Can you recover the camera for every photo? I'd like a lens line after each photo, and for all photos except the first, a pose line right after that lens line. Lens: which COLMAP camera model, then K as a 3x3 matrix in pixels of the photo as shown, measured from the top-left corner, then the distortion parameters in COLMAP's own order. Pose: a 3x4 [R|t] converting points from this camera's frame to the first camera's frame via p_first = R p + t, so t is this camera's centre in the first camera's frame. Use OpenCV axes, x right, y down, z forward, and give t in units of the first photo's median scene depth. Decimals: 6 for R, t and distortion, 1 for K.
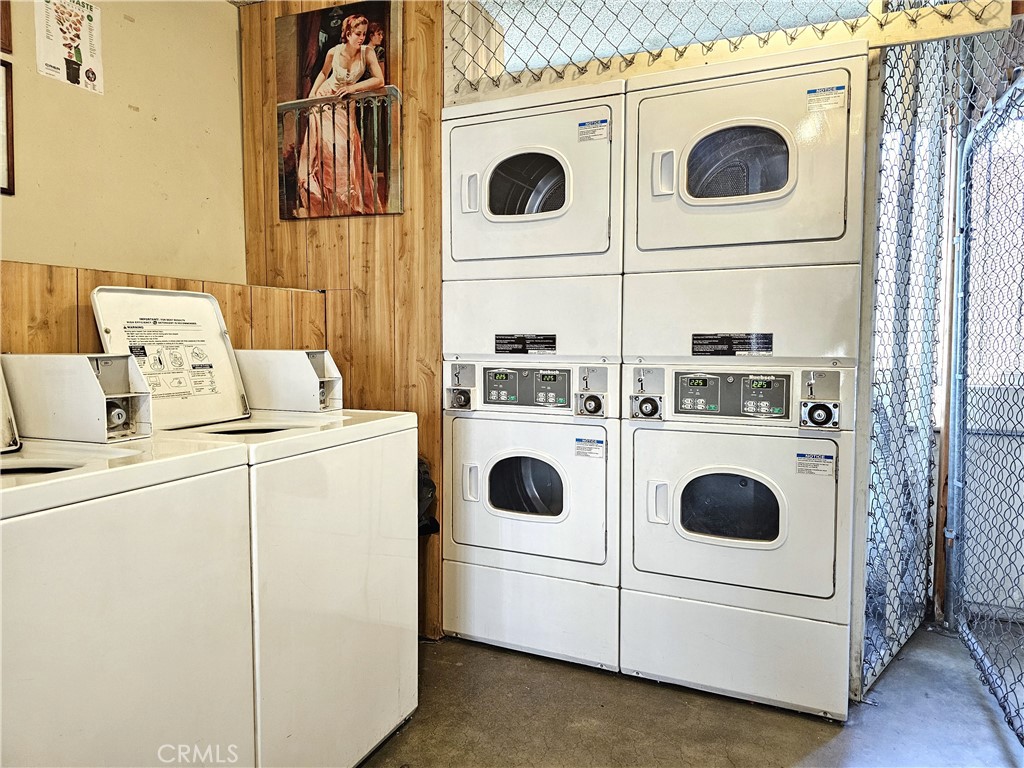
lens RADIAL K [[691.6, 0, 516.3], [0, 691.6, 389.8], [0, 0, 1]] dist [0.045815, -0.040500]
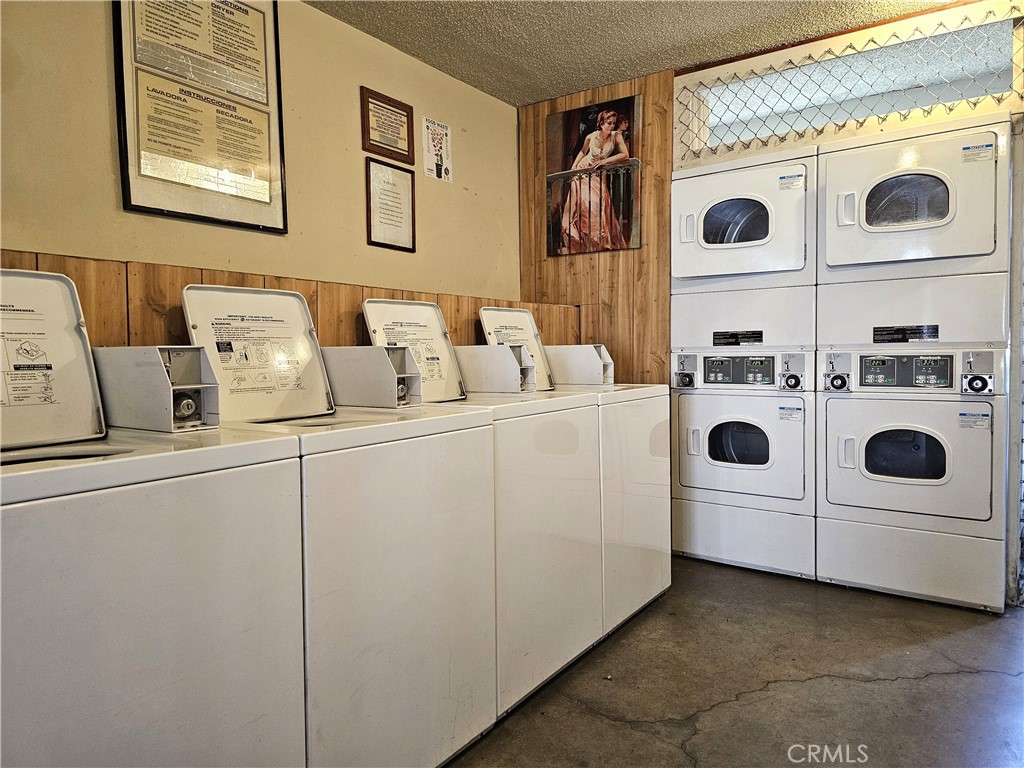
lens RADIAL K [[691.6, 0, 507.1], [0, 691.6, 389.3], [0, 0, 1]] dist [0.045815, -0.040500]
pose [[0.979187, -0.007392, -0.202828, -0.164260], [0.003947, 0.999841, -0.017385, 0.059161], [0.202924, 0.016222, 0.979060, -0.461891]]
